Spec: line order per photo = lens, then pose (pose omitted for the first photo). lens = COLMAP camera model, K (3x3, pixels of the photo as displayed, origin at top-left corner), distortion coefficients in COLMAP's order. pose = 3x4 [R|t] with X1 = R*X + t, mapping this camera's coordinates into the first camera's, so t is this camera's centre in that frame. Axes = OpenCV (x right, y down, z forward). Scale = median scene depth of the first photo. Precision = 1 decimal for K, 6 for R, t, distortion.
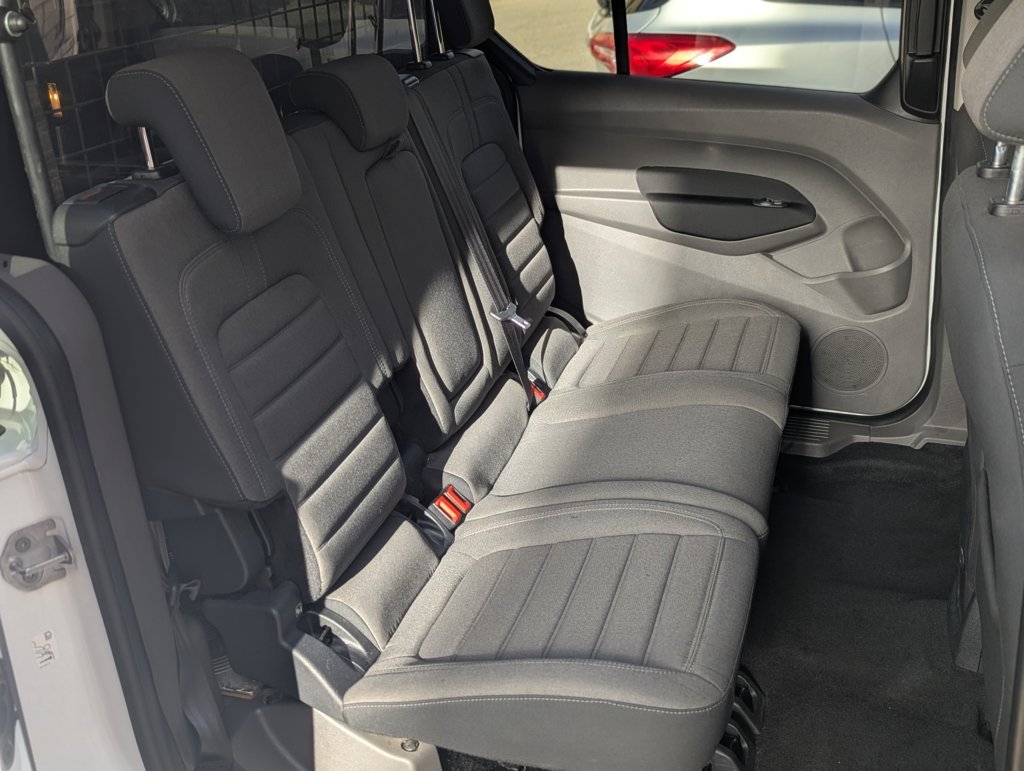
lens RADIAL K [[1147.0, 0, 512.0], [0, 1147.0, 385.5], [0, 0, 1]] dist [0.060636, -0.052378]
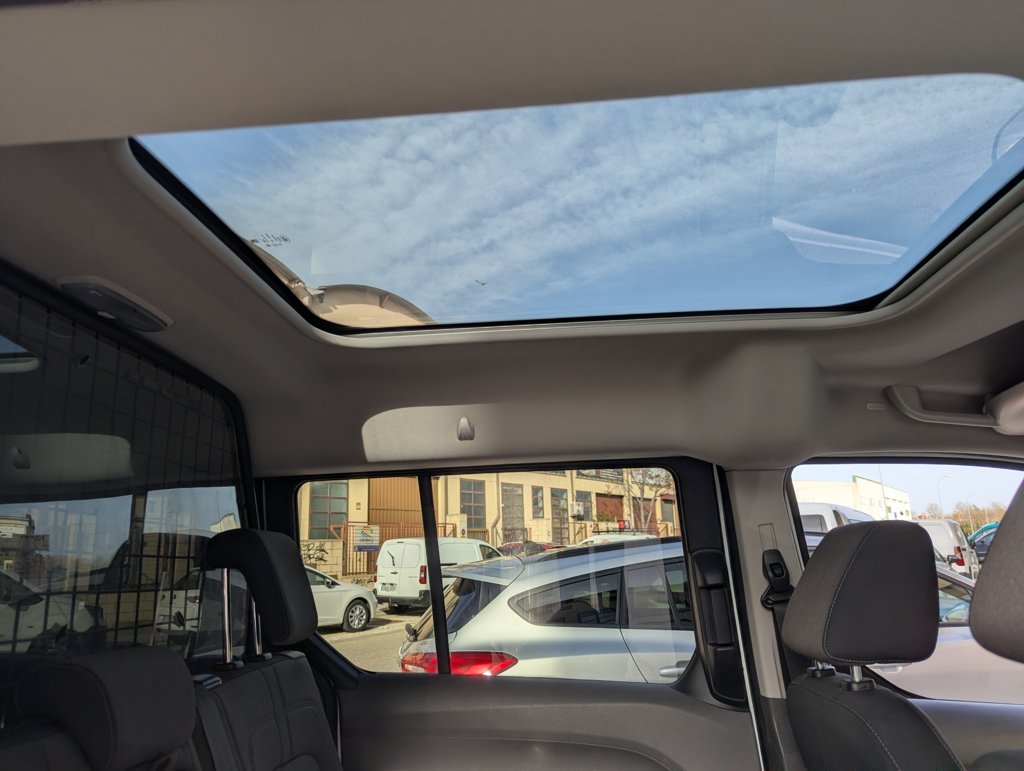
lens RADIAL K [[767.7, 0, 508.0], [0, 767.7, 382.7], [0, 0, 1]] dist [0.057608, -0.060631]
pose [[0.978636, 0.038797, 0.201905, 0.002358], [0.091266, 0.798001, -0.595705, -0.064189], [-0.184232, 0.601406, 0.777412, 0.312146]]
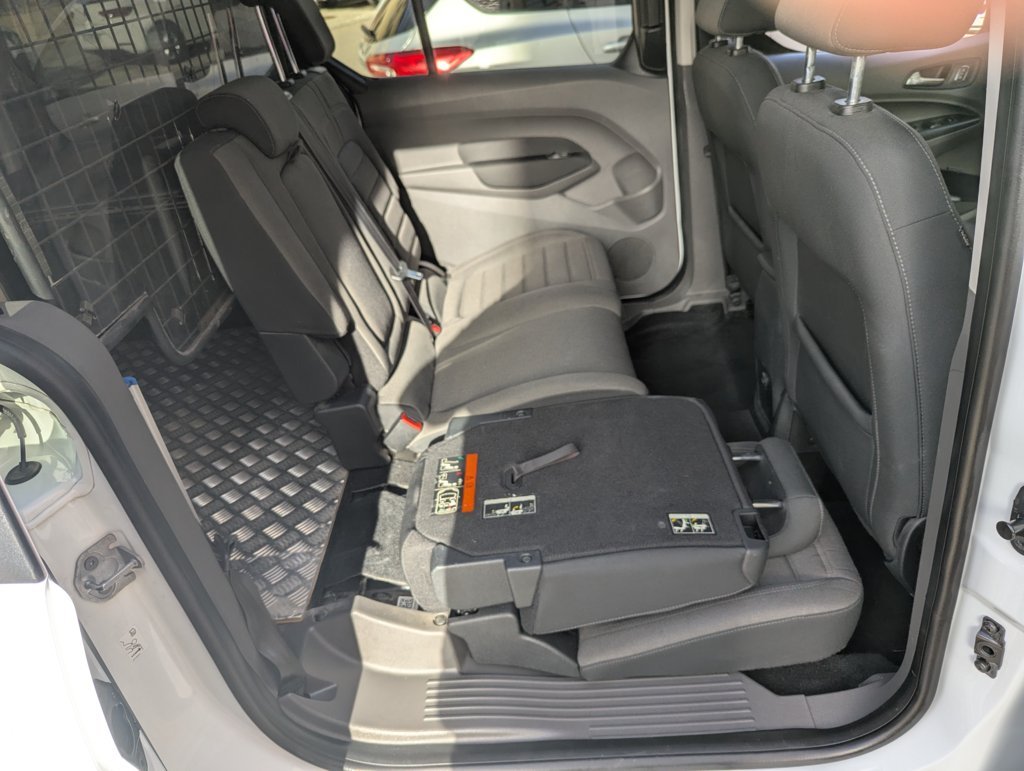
lens RADIAL K [[767.7, 0, 508.0], [0, 767.7, 382.7], [0, 0, 1]] dist [0.057608, -0.060631]
pose [[0.954702, -0.220429, 0.199886, -0.079769], [0.199867, 0.972686, 0.118044, -0.017267], [-0.220447, -0.072747, 0.972682, 0.111358]]
